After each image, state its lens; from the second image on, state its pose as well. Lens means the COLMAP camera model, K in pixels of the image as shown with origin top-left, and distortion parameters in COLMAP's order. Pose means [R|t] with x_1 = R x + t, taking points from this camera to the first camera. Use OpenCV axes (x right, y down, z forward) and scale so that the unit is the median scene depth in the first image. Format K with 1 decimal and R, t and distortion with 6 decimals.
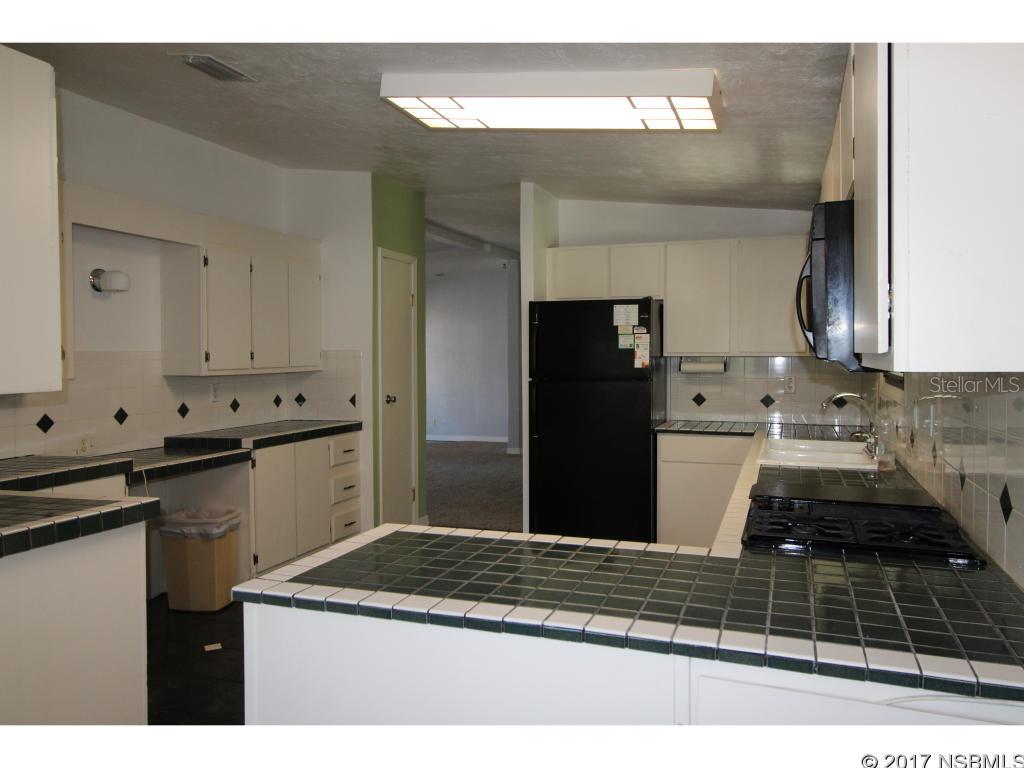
lens RADIAL K [[782.1, 0, 513.5], [0, 782.1, 383.0], [0, 0, 1]] dist [-0.000691, -0.000306]
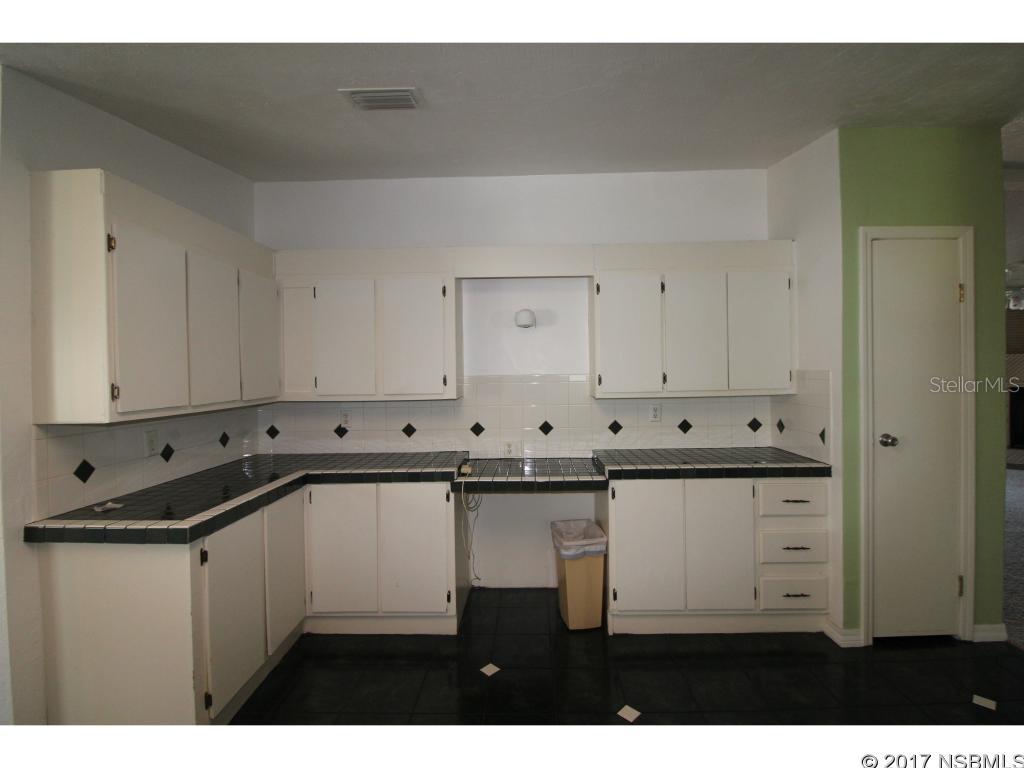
lens RADIAL K [[487.9, 0, 511.6], [0, 487.9, 373.1], [0, 0, 1]] dist [-0.013540, -0.002309]
pose [[0.309281, 0.017504, -0.950810, 0.162915], [-0.018717, 0.999749, 0.012317, -0.042379], [0.950786, 0.013987, 0.309531, 0.597945]]
